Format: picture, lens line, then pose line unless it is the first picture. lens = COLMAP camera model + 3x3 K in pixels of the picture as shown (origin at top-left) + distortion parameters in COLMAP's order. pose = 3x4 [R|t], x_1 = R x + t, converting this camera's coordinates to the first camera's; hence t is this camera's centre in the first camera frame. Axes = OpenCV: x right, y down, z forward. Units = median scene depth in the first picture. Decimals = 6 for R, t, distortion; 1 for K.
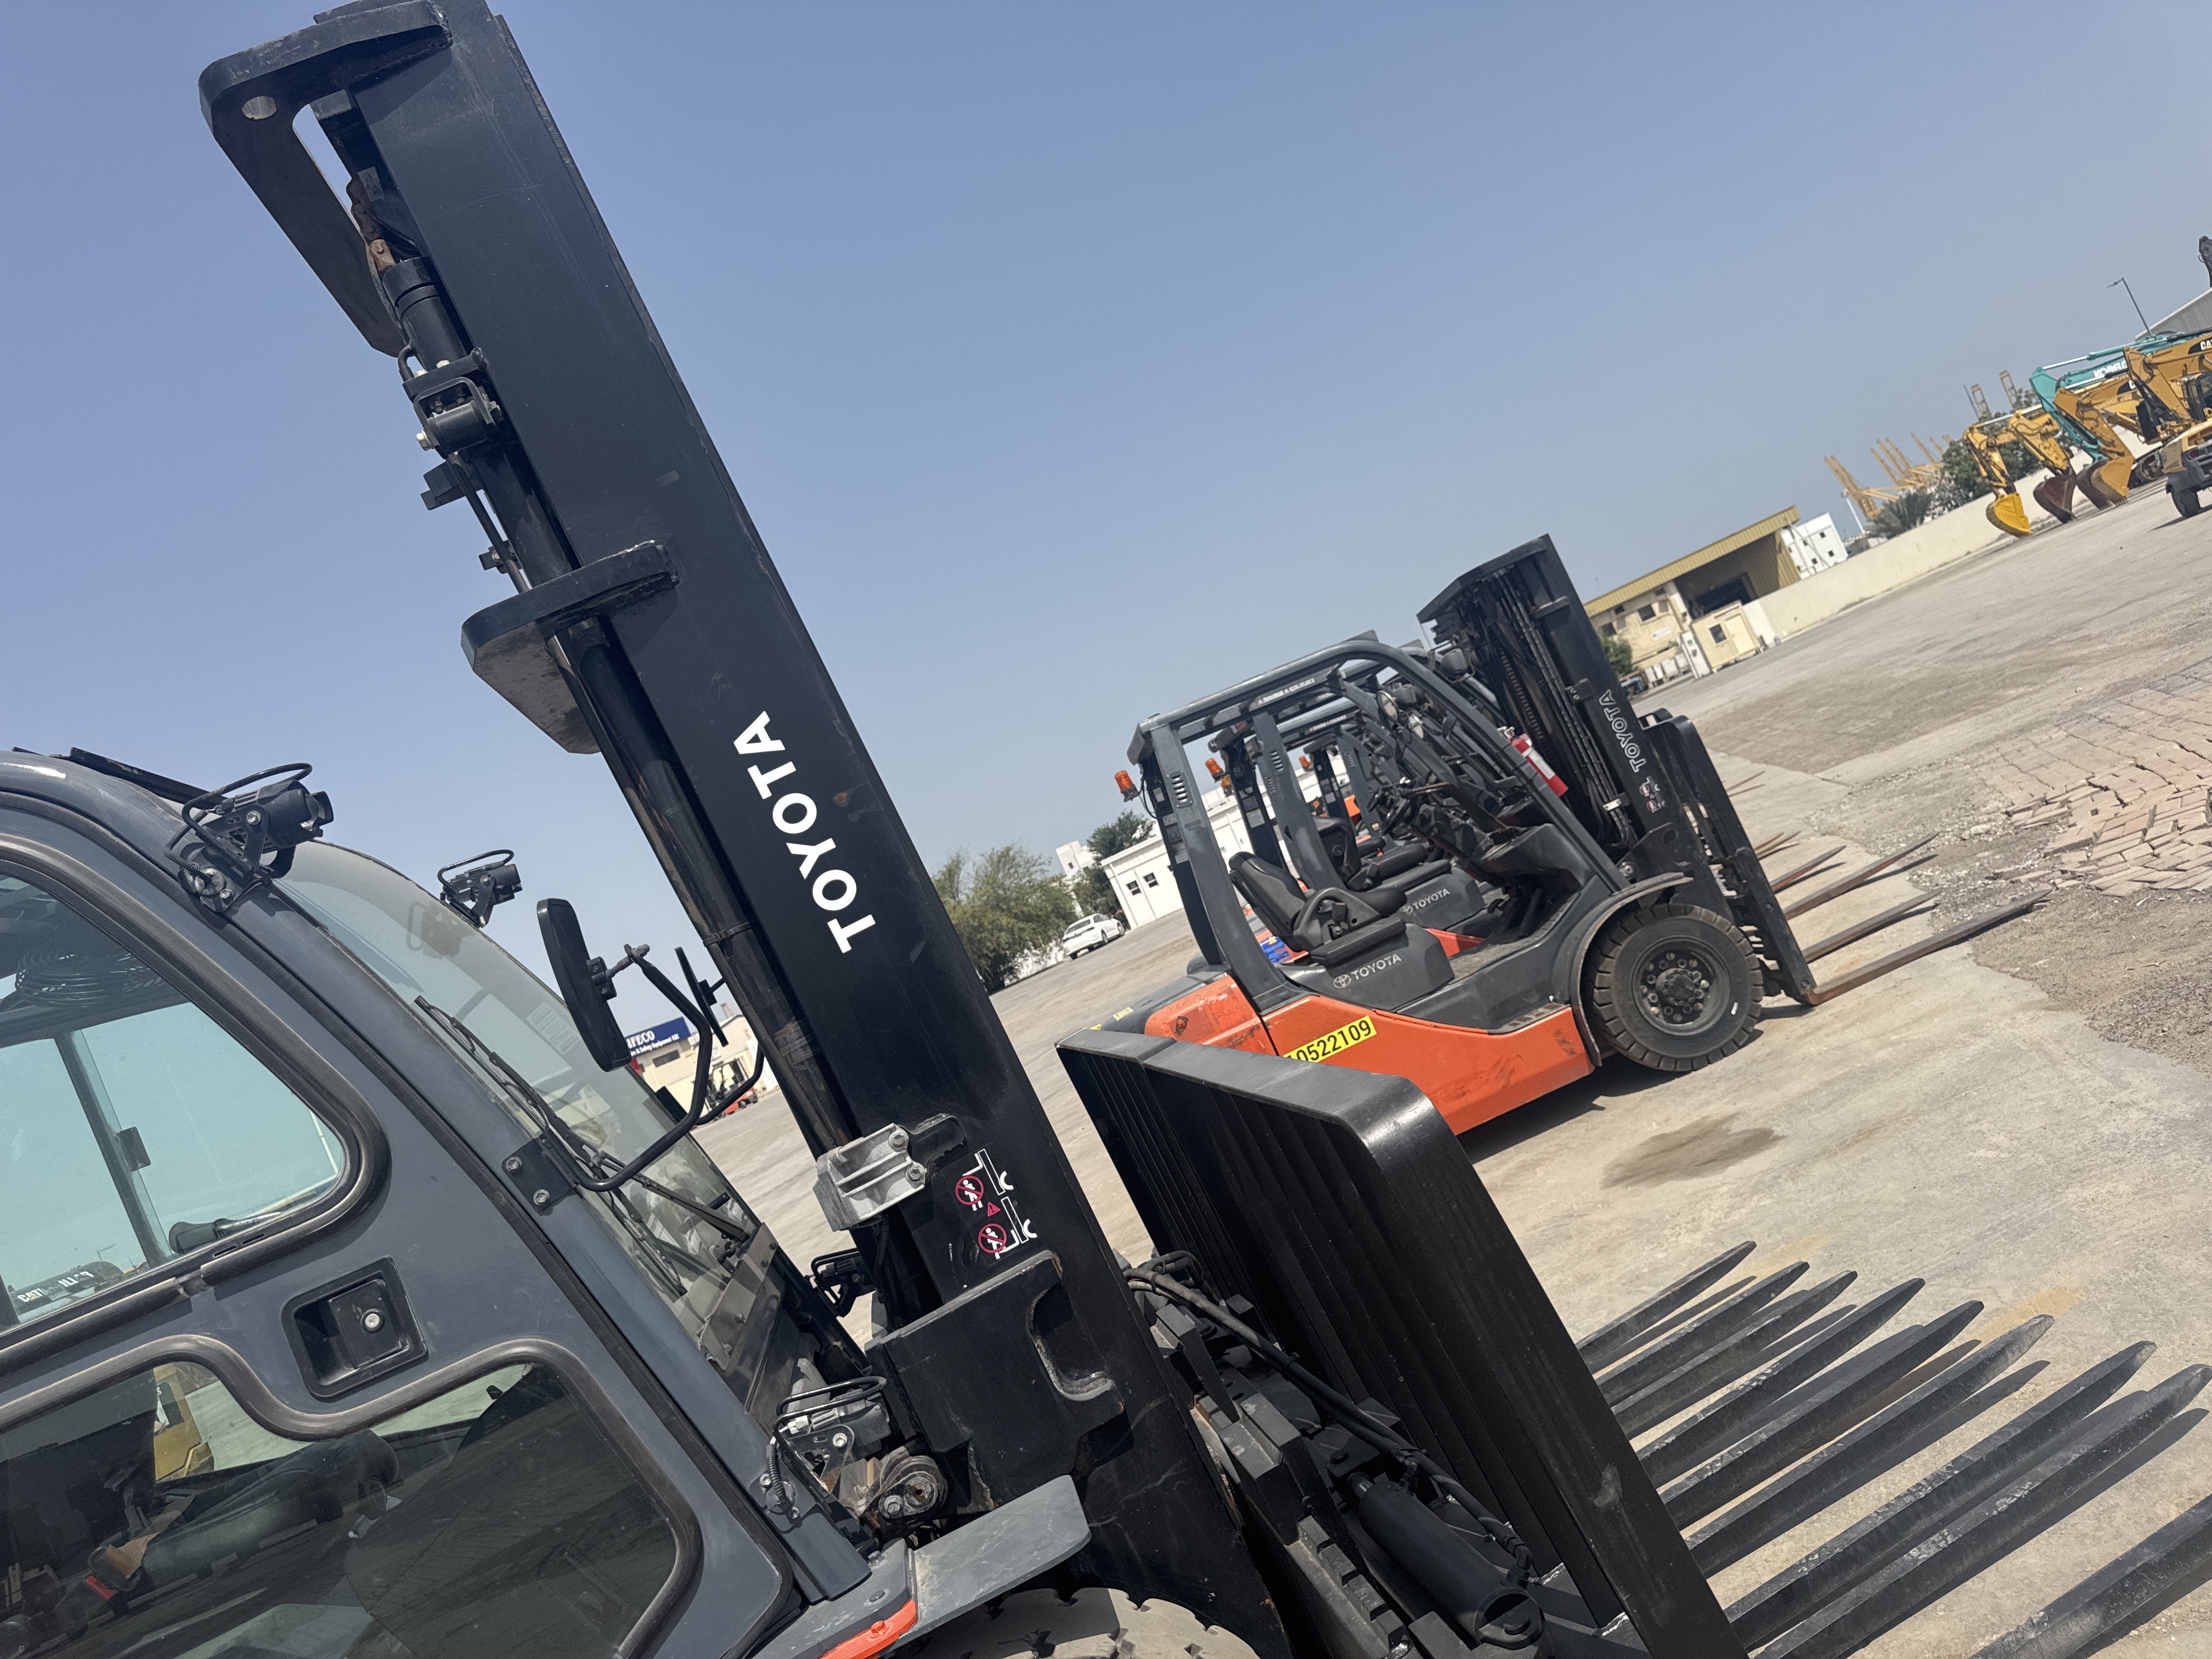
lens RADIAL K [[1586.0, 0, 1099.8], [0, 1586.0, 849.2], [0, 0, 1]] dist [-0.000195, -0.010416]
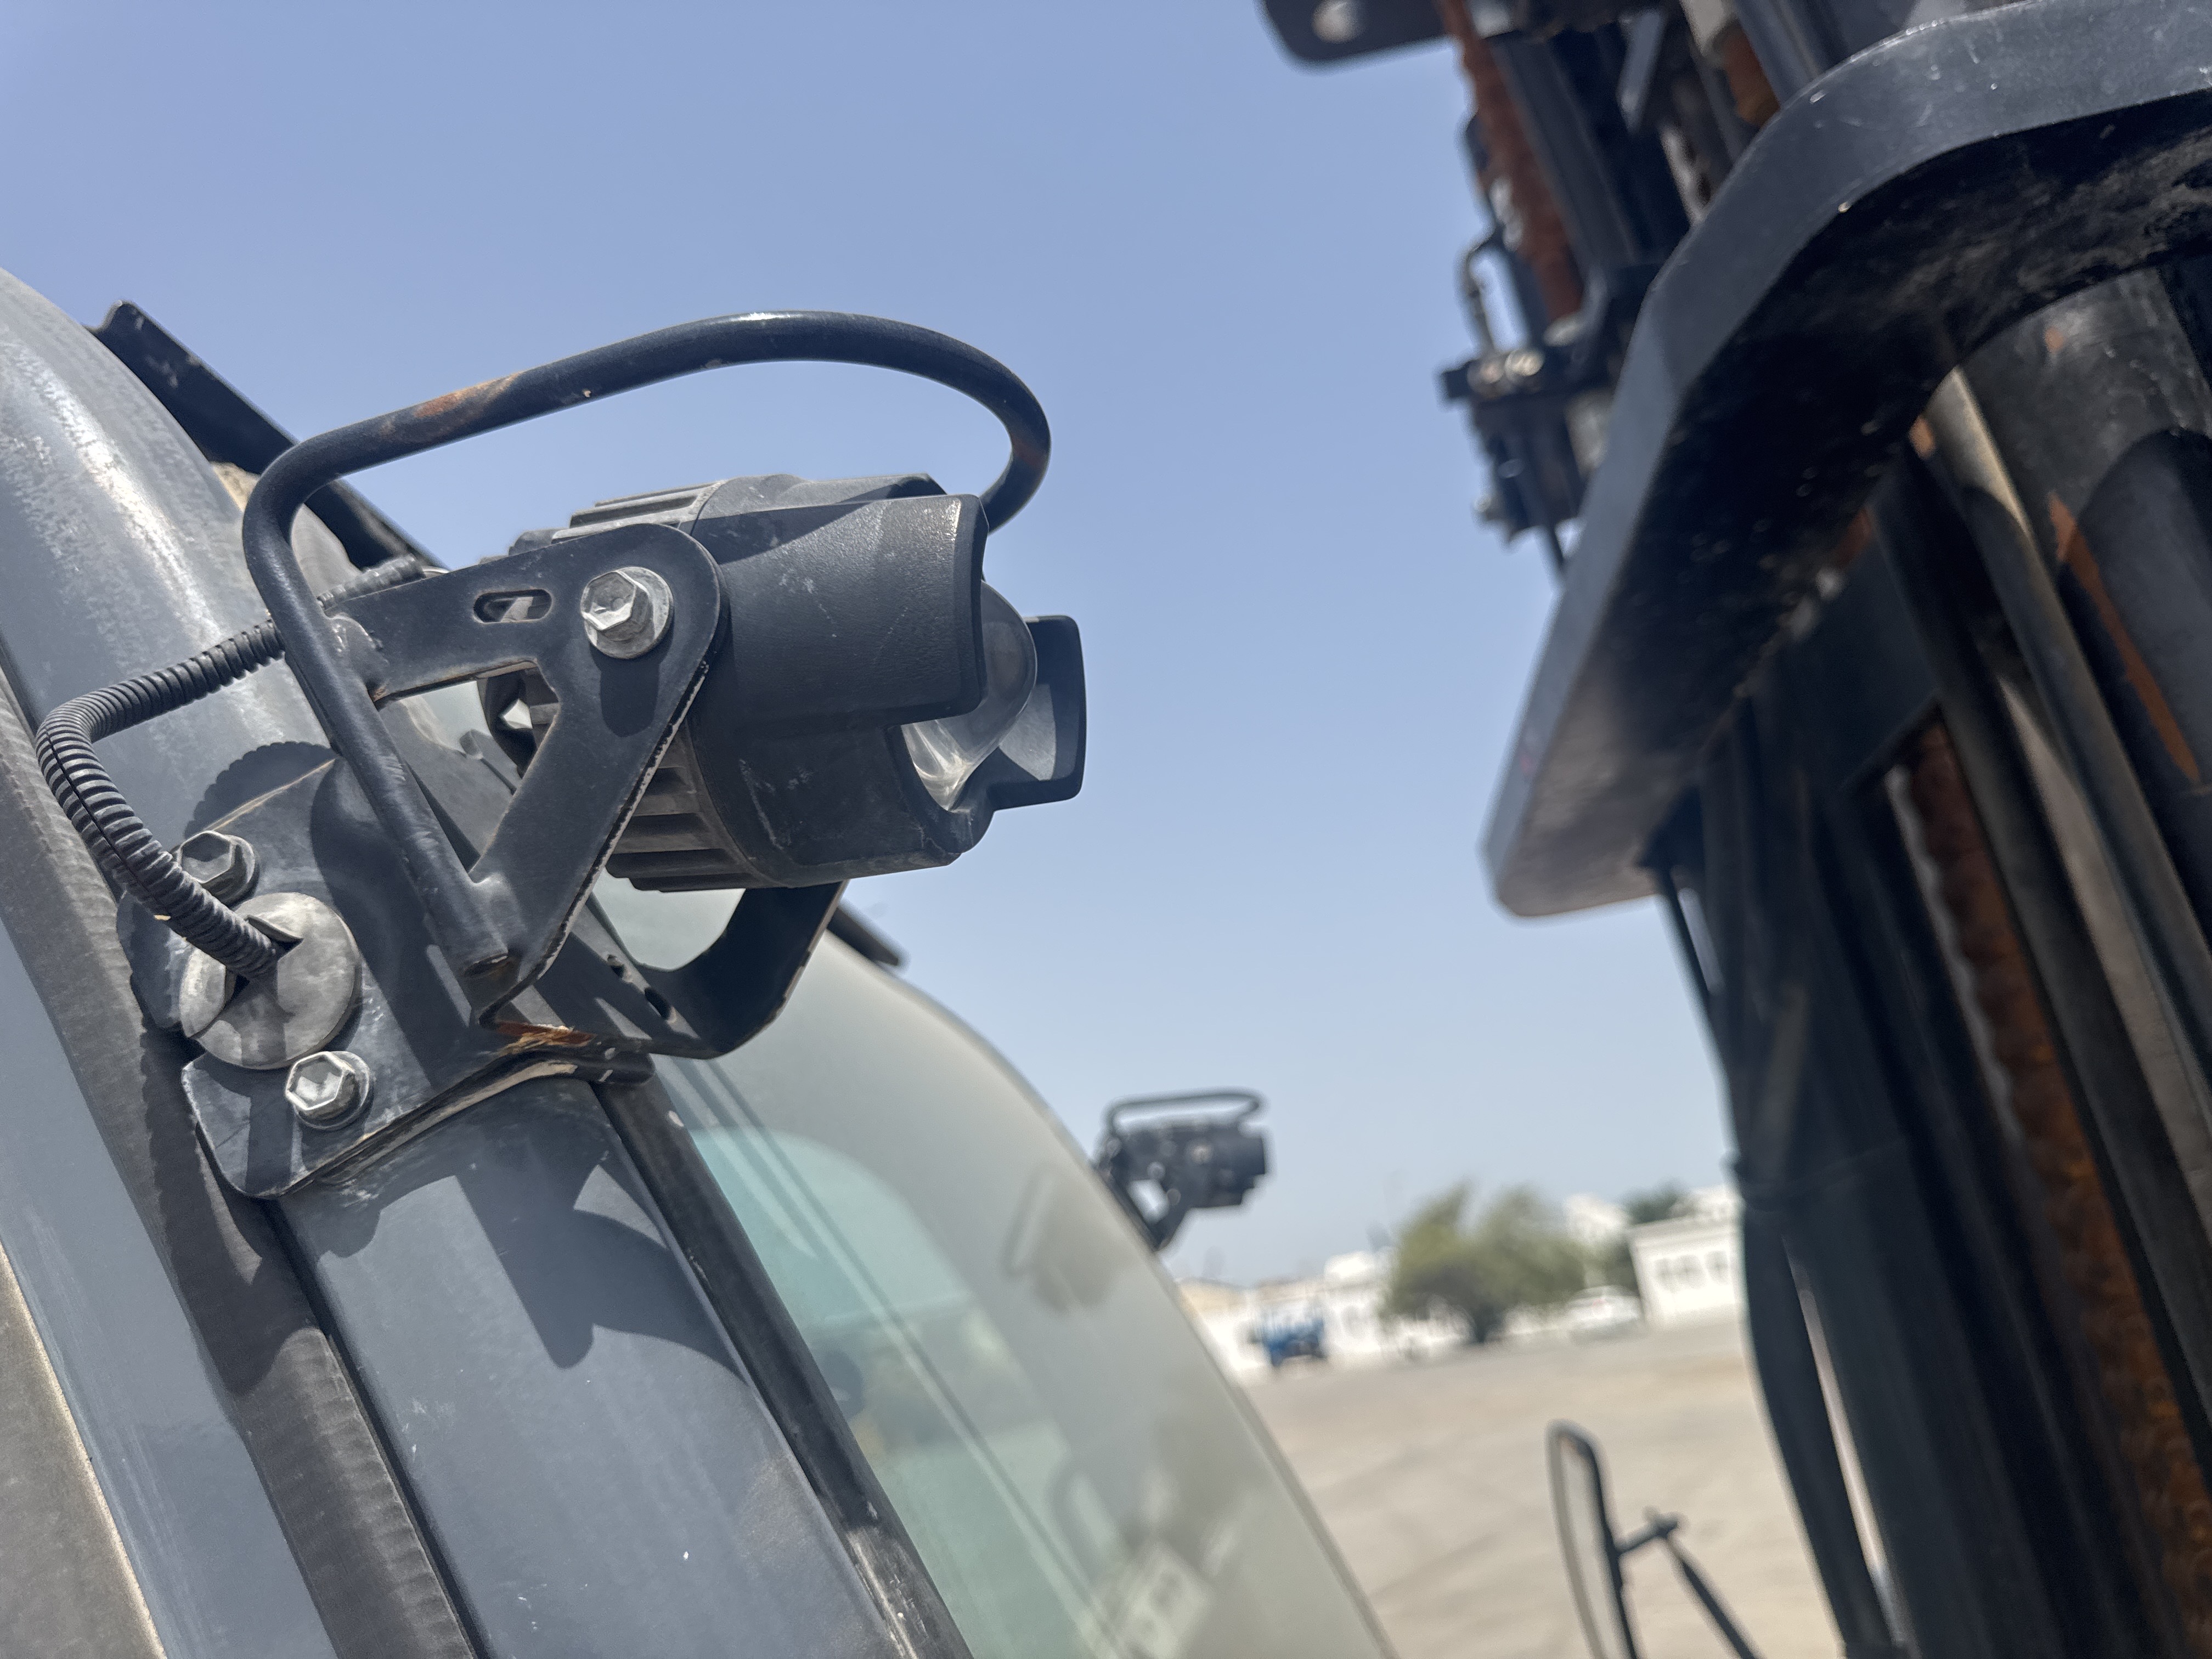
lens RADIAL K [[1586.0, 0, 1099.8], [0, 1586.0, 849.2], [0, 0, 1]] dist [-0.000195, -0.010416]
pose [[0.923259, 0.194040, -0.331574, -0.316855], [-0.251360, 0.957804, -0.139389, 0.007082], [0.290536, 0.212037, 0.933075, 0.631158]]
